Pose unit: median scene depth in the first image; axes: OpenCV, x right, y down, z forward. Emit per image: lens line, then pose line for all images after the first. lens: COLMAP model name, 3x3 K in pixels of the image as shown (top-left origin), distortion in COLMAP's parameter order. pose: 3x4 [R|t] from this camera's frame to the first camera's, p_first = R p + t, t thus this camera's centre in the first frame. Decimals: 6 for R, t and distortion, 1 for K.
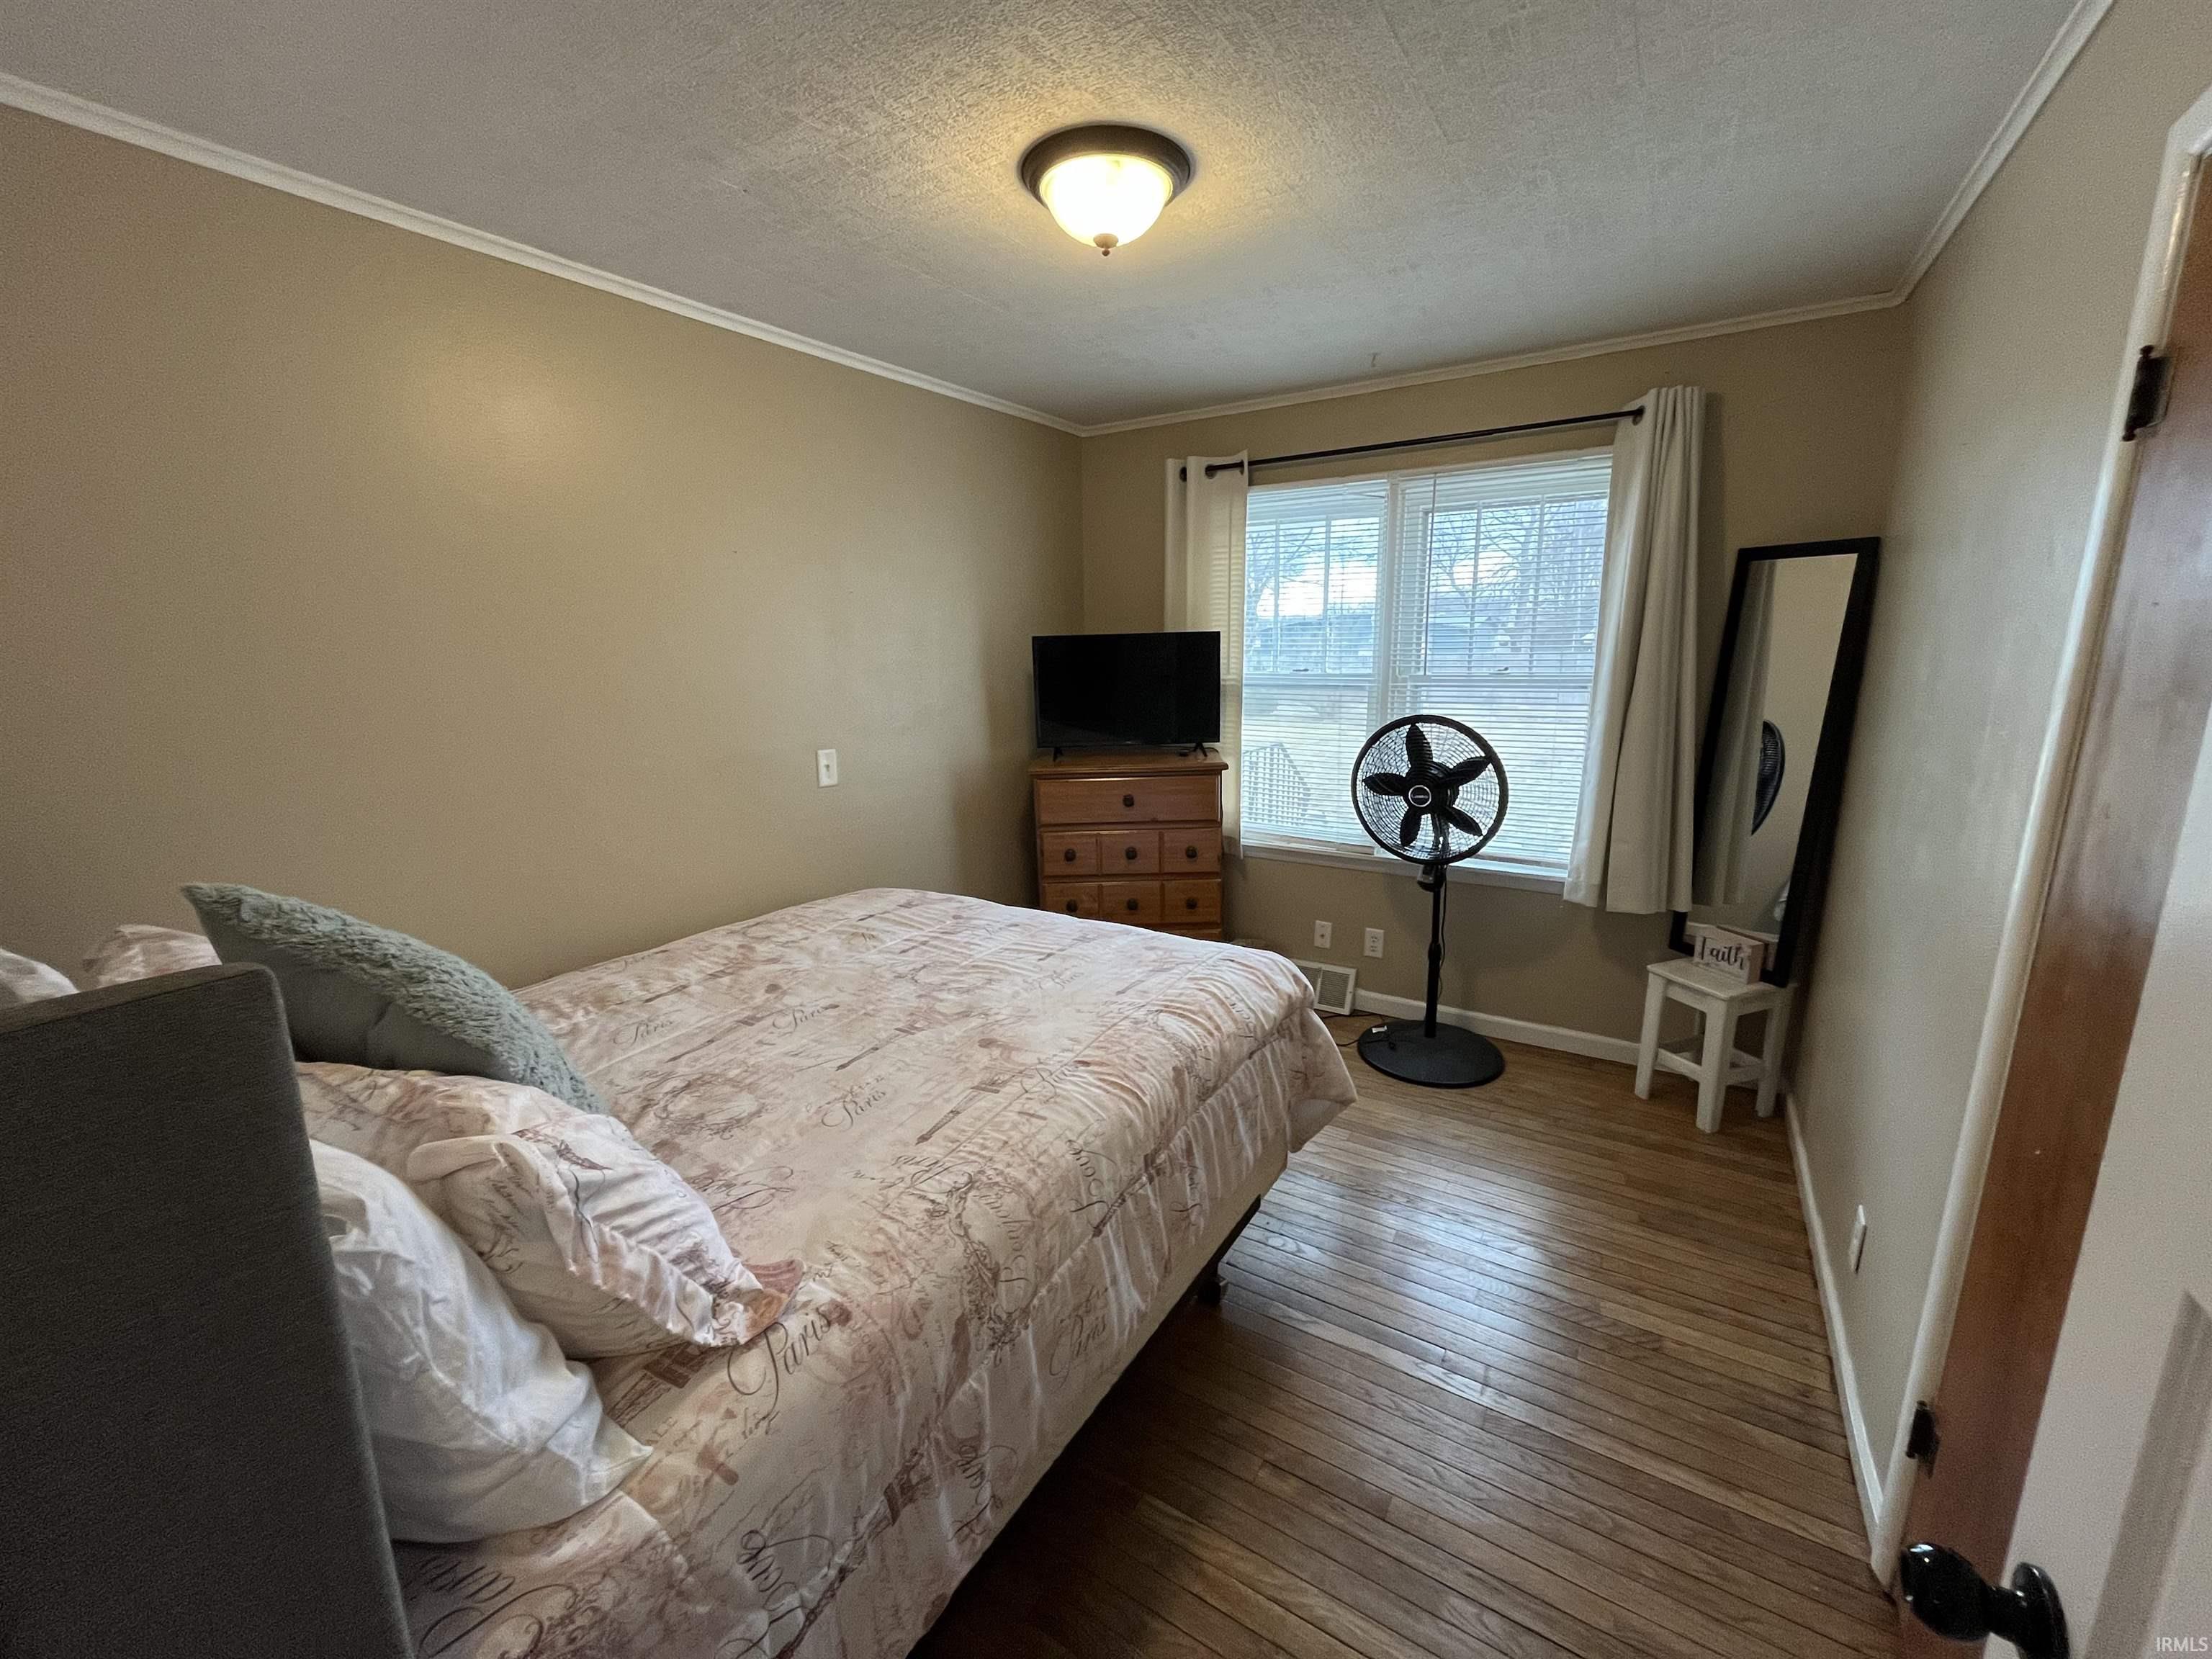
lens RADIAL K [[892.4, 0, 1105.6], [0, 892.4, 833.4], [0, 0, 1]] dist [-0.002316, -0.000671]
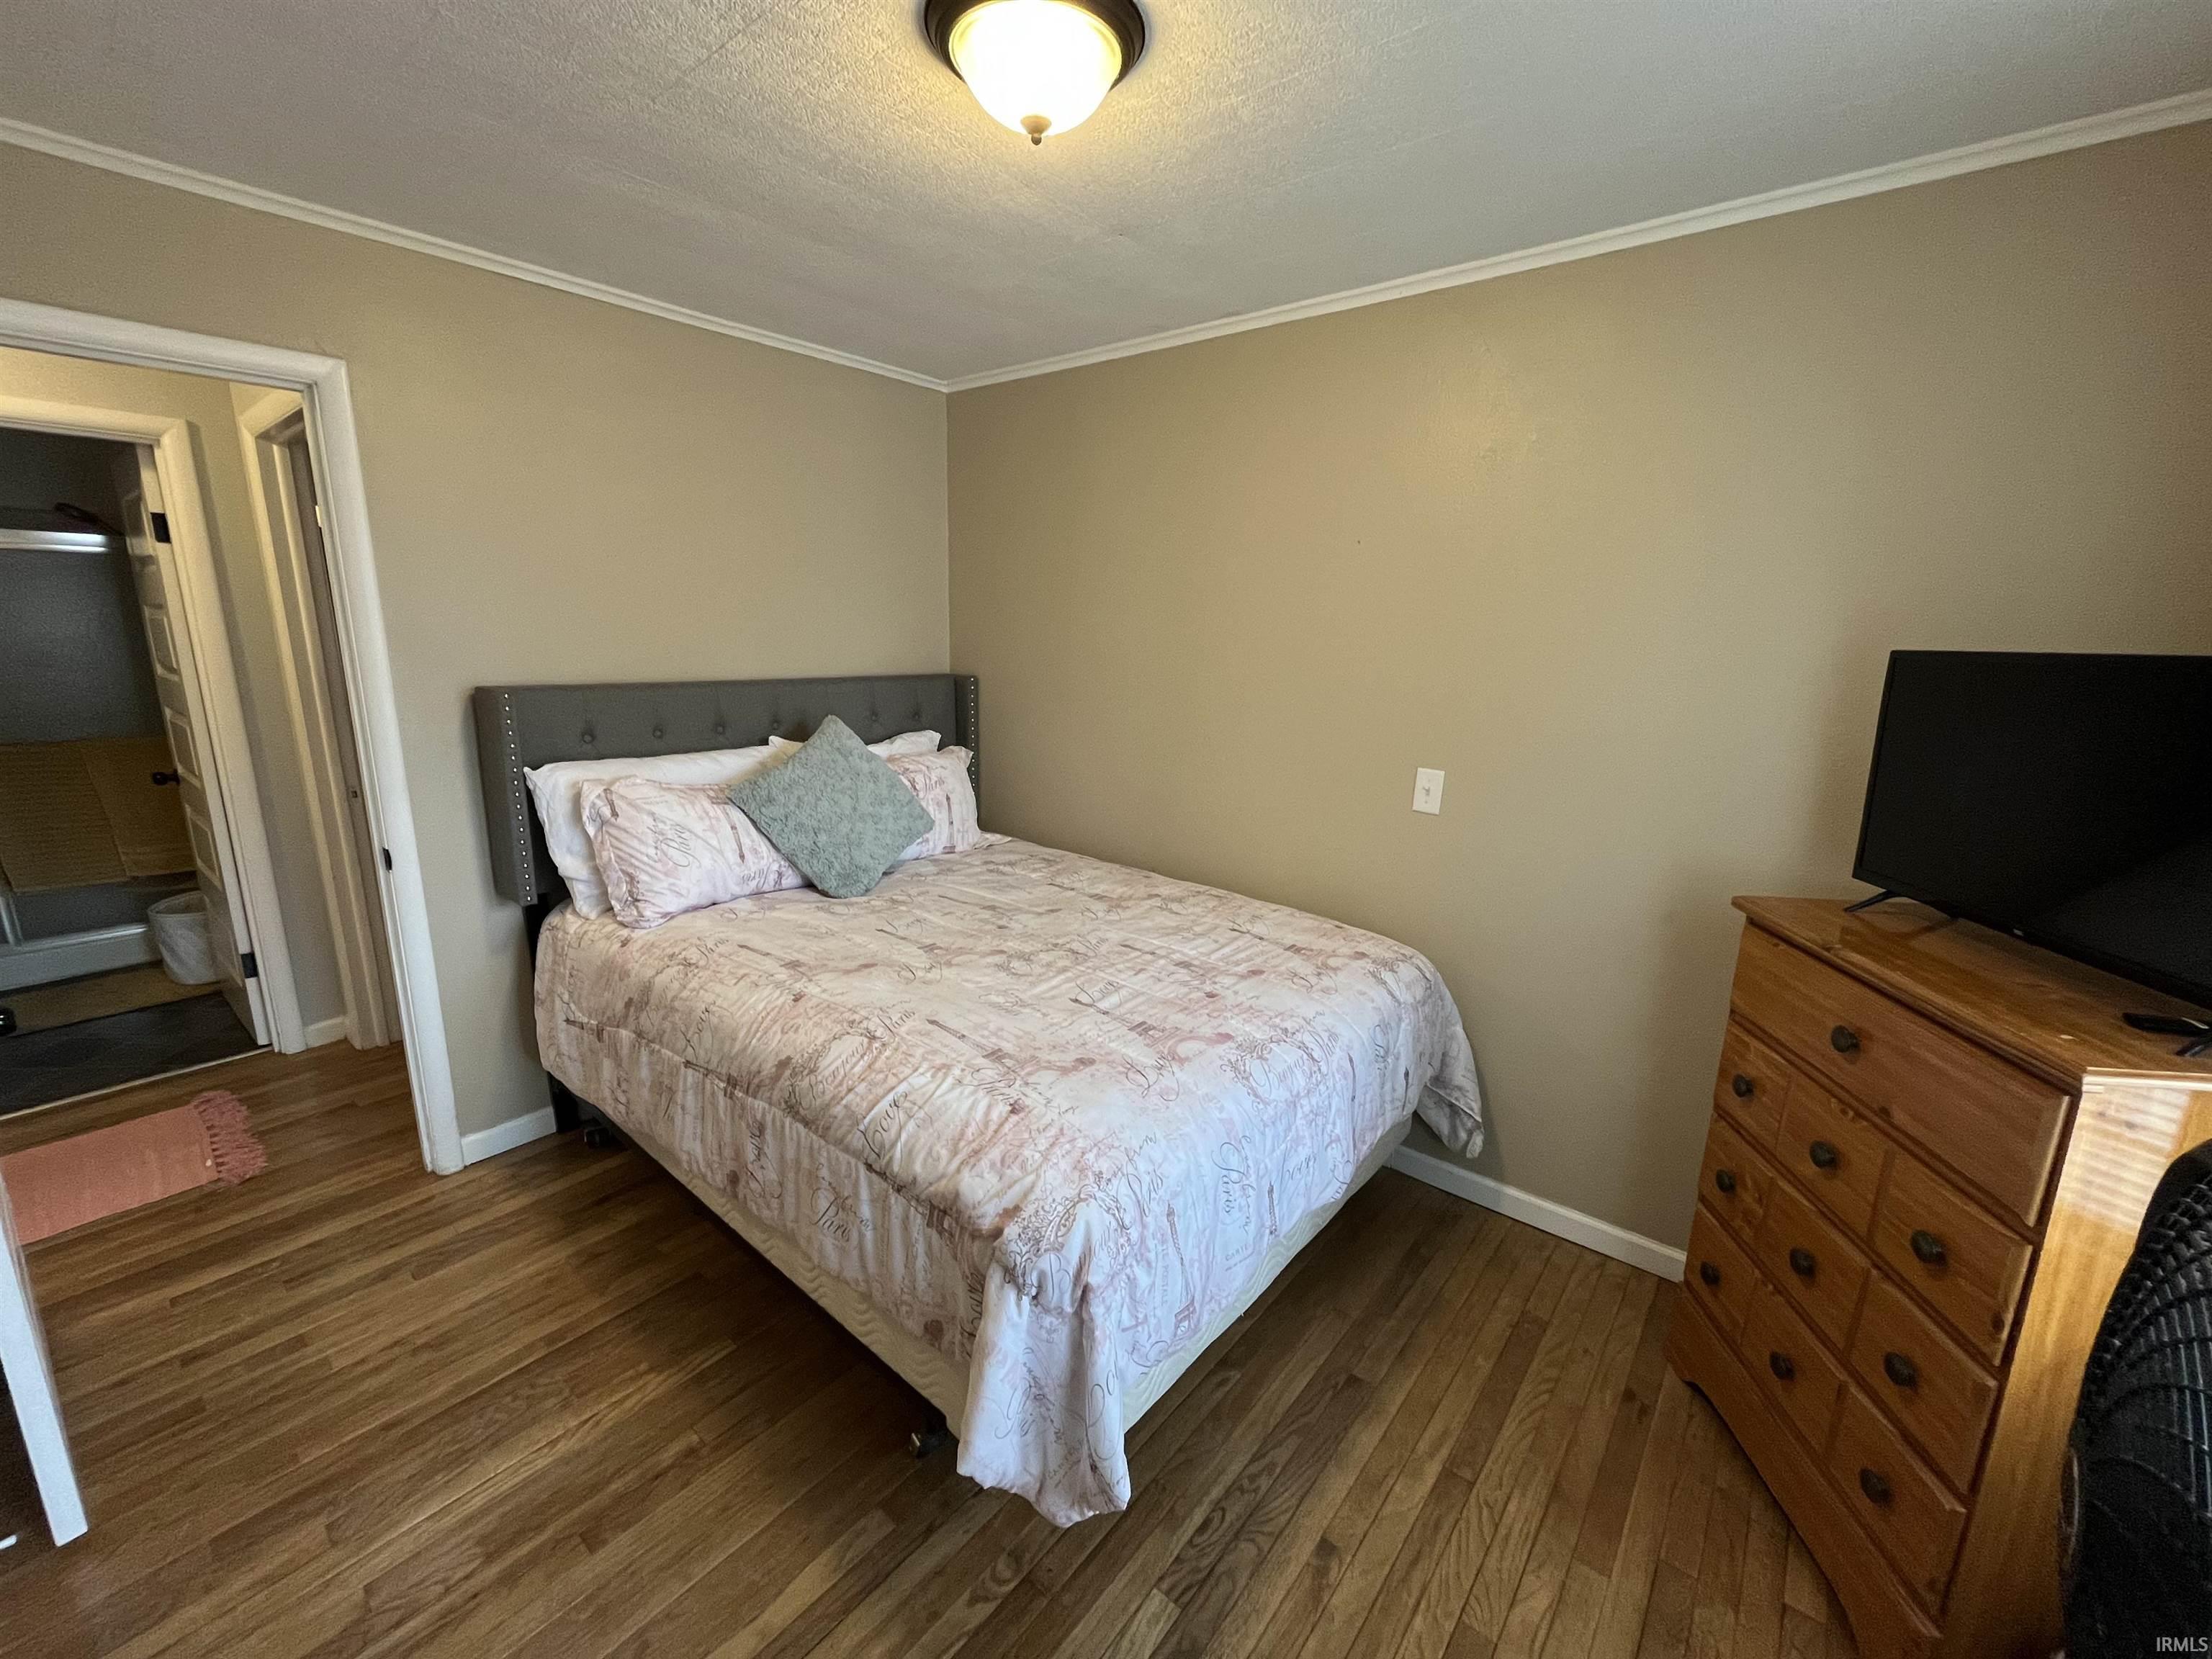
lens RADIAL K [[892.4, 0, 1105.6], [0, 892.4, 833.4], [0, 0, 1]] dist [-0.002316, -0.000671]
pose [[-0.134181, 0.237819, -0.961997, 0.802440], [-0.231802, 0.936310, 0.263801, -0.276317], [0.963464, 0.258390, -0.070508, 1.152755]]
